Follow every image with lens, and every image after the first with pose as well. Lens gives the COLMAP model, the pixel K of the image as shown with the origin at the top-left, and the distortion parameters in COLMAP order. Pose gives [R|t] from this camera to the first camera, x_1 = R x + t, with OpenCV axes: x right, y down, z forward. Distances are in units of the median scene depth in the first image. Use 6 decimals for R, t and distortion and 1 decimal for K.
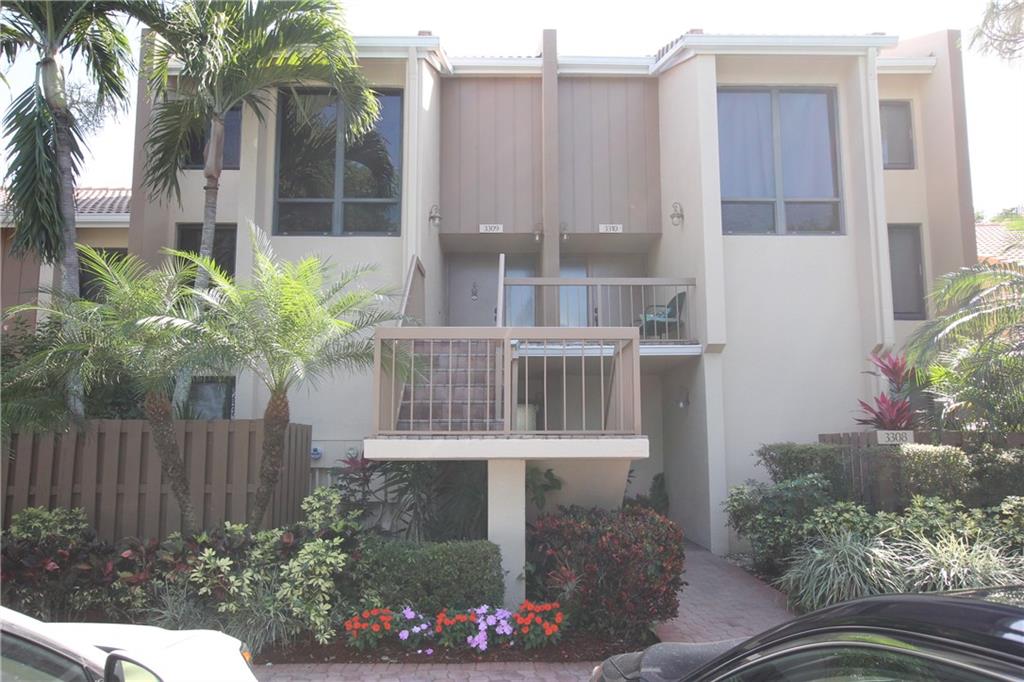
lens RADIAL K [[783.2, 0, 517.0], [0, 783.2, 339.7], [0, 0, 1]] dist [0.014396, 0.011283]
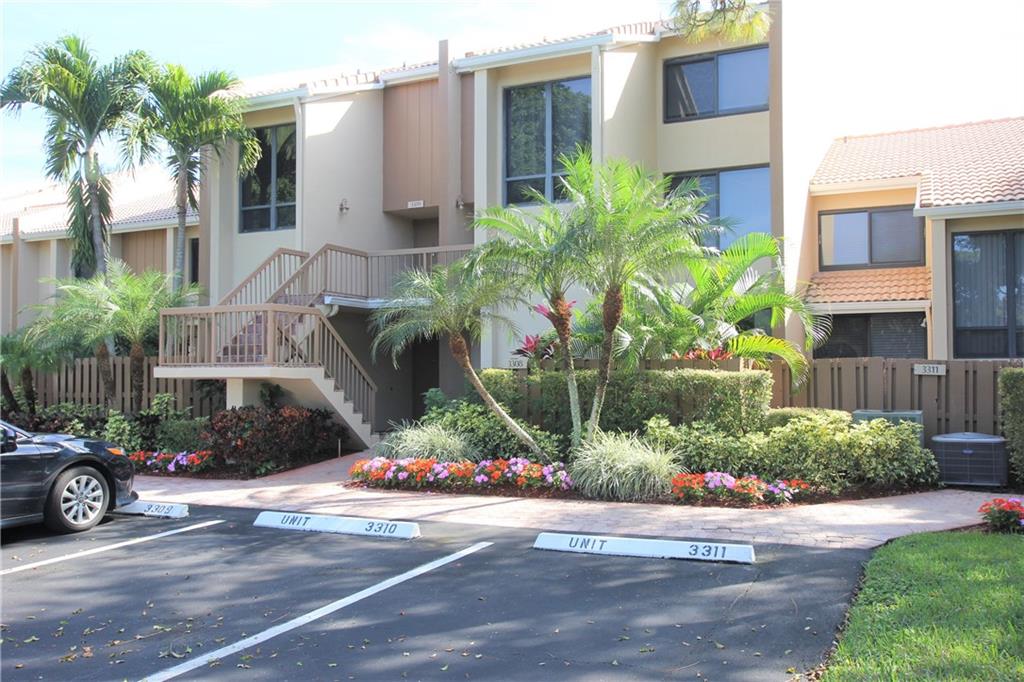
lens RADIAL K [[886.1, 0, 493.5], [0, 886.1, 336.5], [0, 0, 1]] dist [0.018831, 0.004965]
pose [[0.891894, -0.021824, -0.451717, 0.915077], [0.065078, 0.994633, 0.080438, -0.041972], [0.447537, -0.101139, 0.888528, -0.331044]]
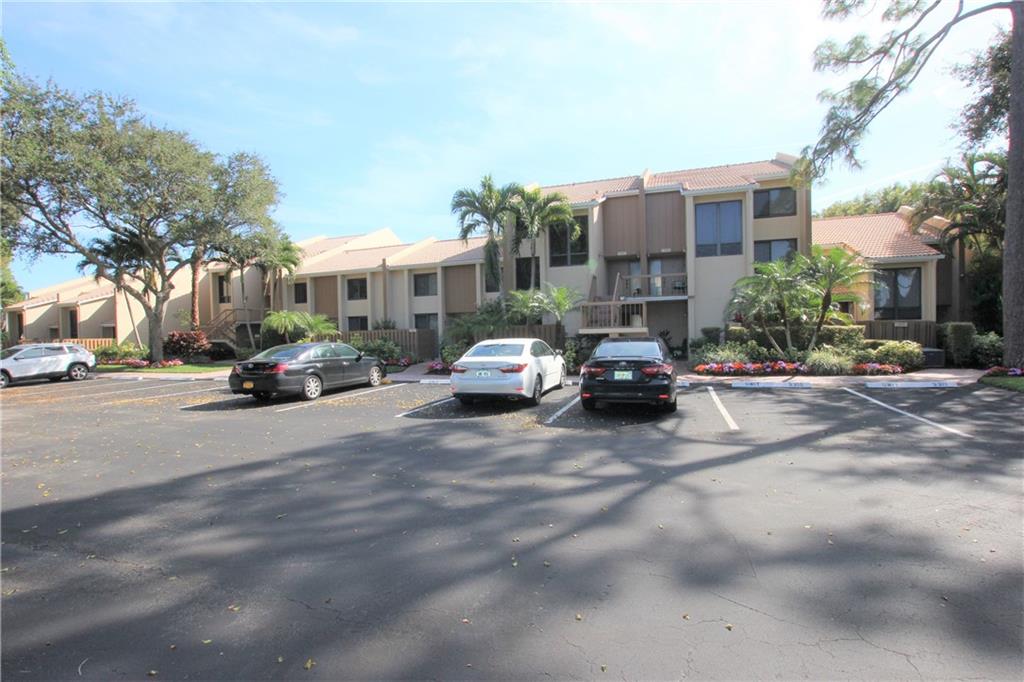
lens RADIAL K [[478.4, 0, 507.6], [0, 478.4, 341.8], [0, 0, 1]] dist [-0.029725, 0.003621]
pose [[0.937538, -0.013980, -0.347601, 0.216606], [0.069665, 0.986497, 0.148223, -0.138169], [0.340835, -0.163181, 0.925853, -0.975519]]
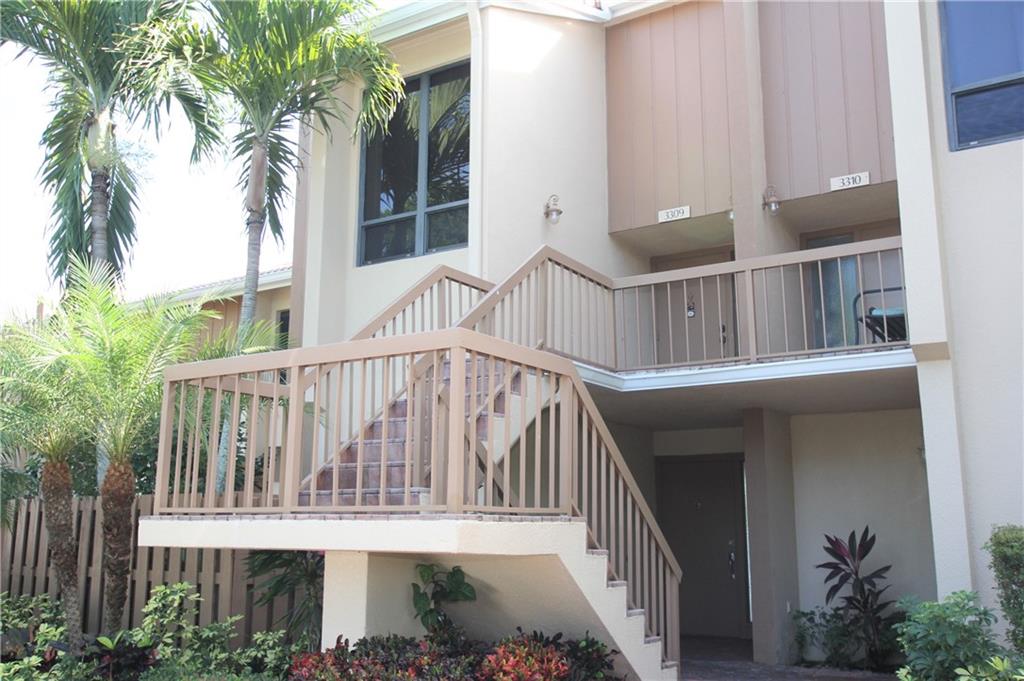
lens RADIAL K [[945.7, 0, 506.4], [0, 945.7, 334.6], [0, 0, 1]] dist [0.027982, 0.000000]
pose [[0.835690, -0.104710, -0.539127, 0.355999], [0.072255, 0.994086, -0.081071, 0.030167], [0.544427, 0.028795, 0.838314, 0.255789]]
